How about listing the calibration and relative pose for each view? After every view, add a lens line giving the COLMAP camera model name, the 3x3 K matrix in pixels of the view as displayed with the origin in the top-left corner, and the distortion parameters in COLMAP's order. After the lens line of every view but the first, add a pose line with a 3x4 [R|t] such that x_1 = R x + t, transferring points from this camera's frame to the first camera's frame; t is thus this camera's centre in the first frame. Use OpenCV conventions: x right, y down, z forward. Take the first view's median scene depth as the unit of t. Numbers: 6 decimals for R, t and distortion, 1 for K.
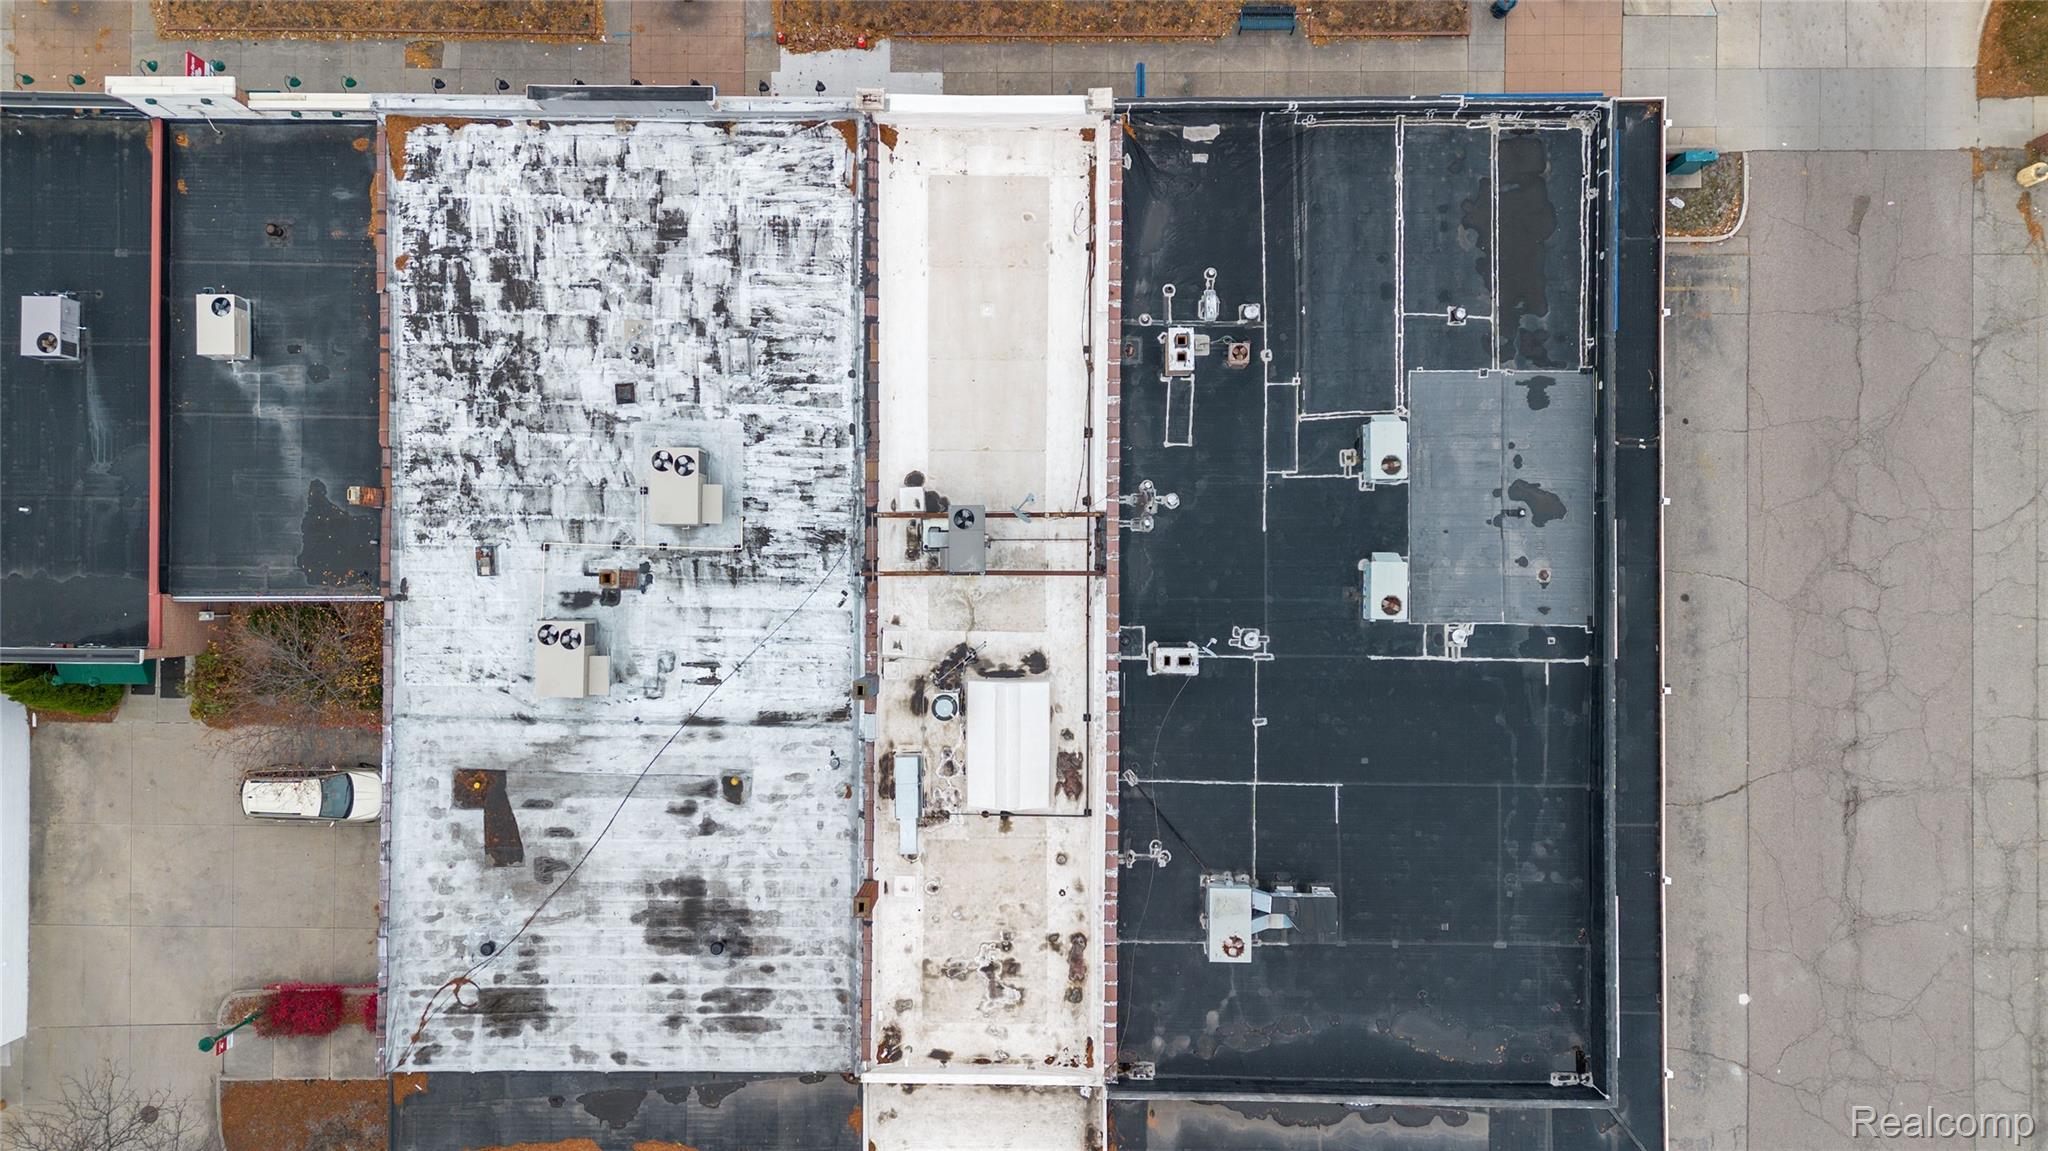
lens RADIAL K [[1442.9, 0, 1024.0], [0, 1442.9, 575.5], [0, 0, 1]] dist [0.094177, -0.100320]
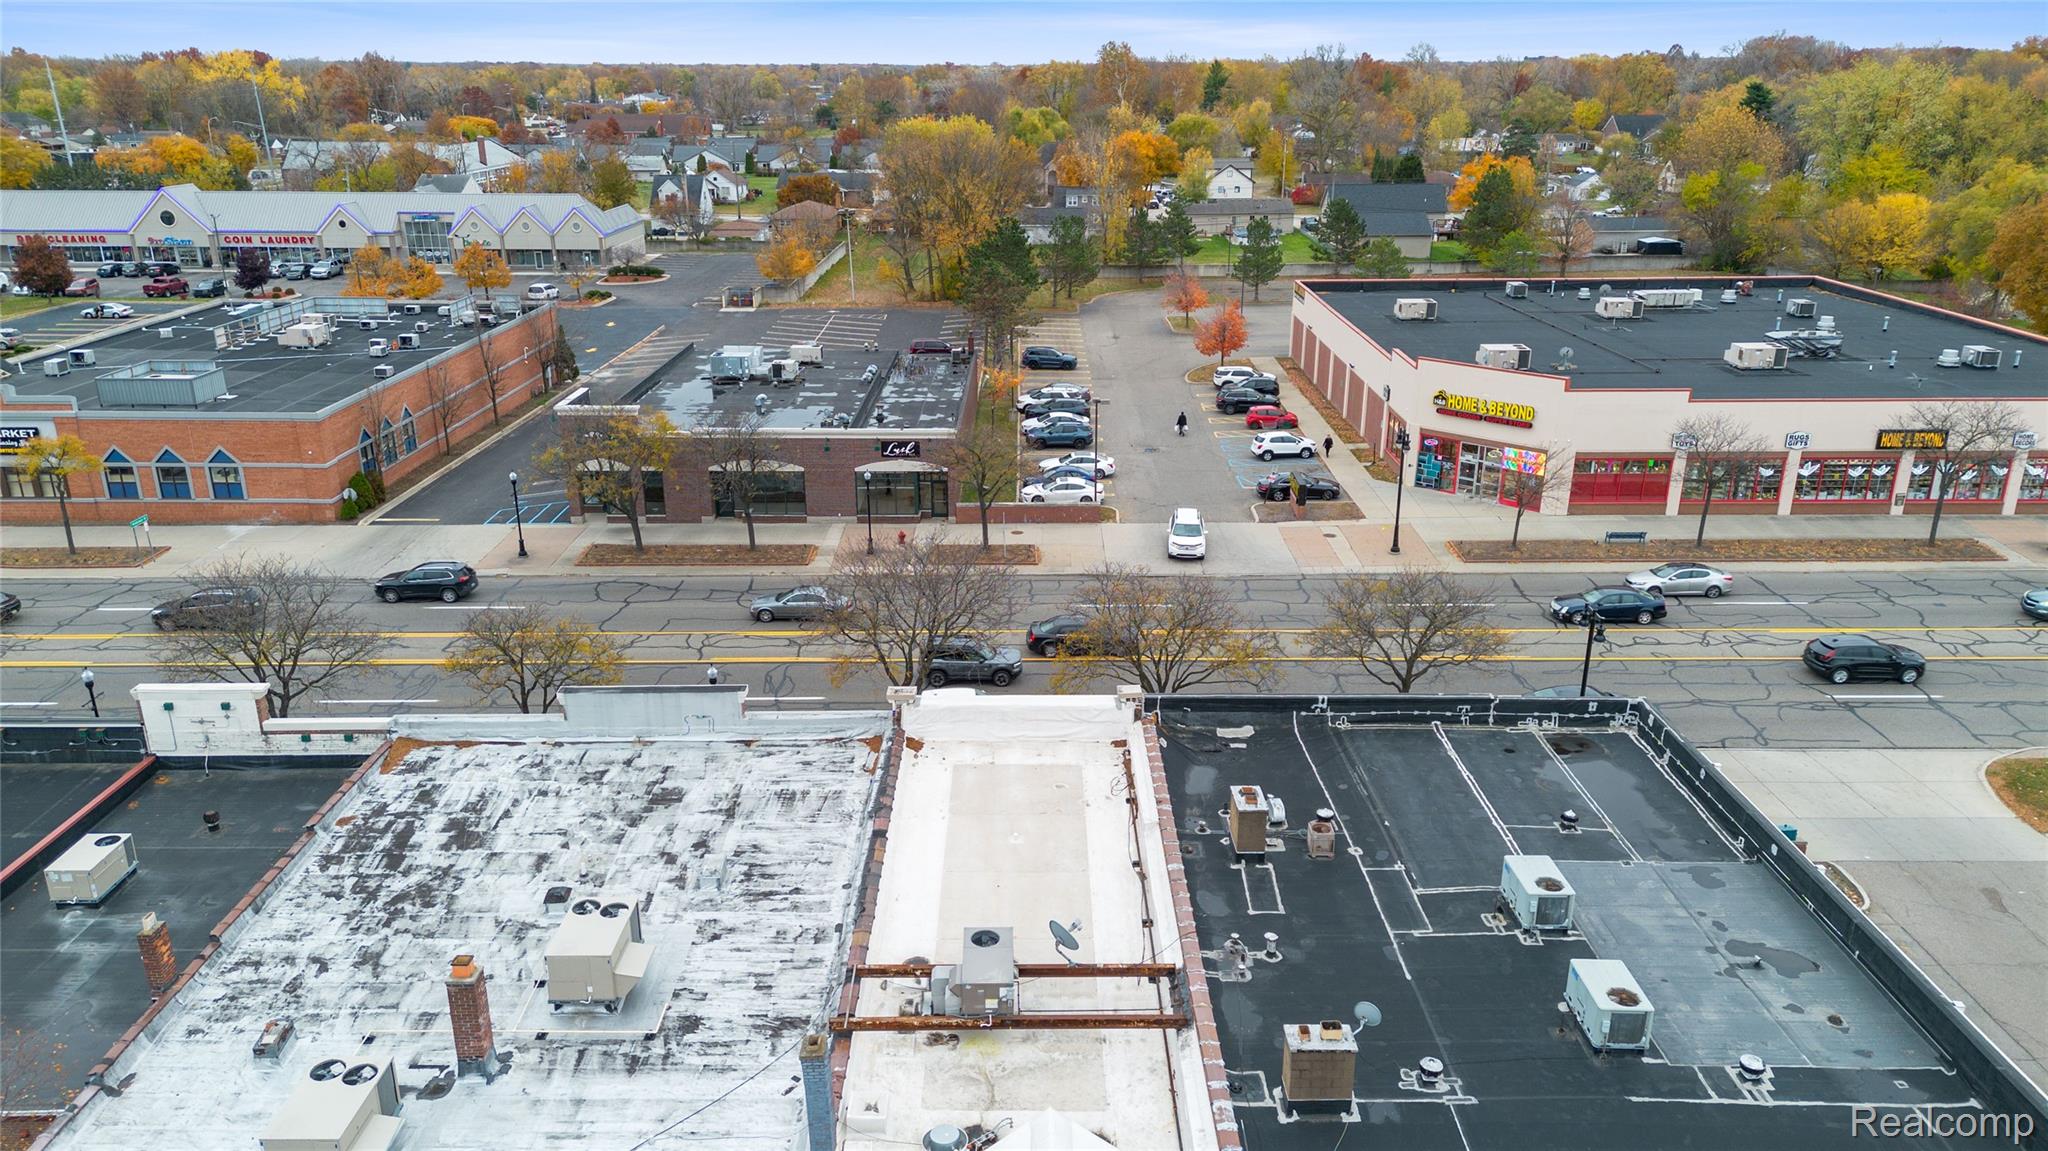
lens RADIAL K [[1438.7, 0, 1027.2], [0, 1438.7, 578.4], [0, 0, 1]] dist [0.078116, -0.069745]
pose [[0.999942, 0.006161, 0.008830, -0.026879], [0.006167, 0.344525, -0.938757, 0.555480], [-0.008826, 0.938757, 0.344467, 0.560944]]
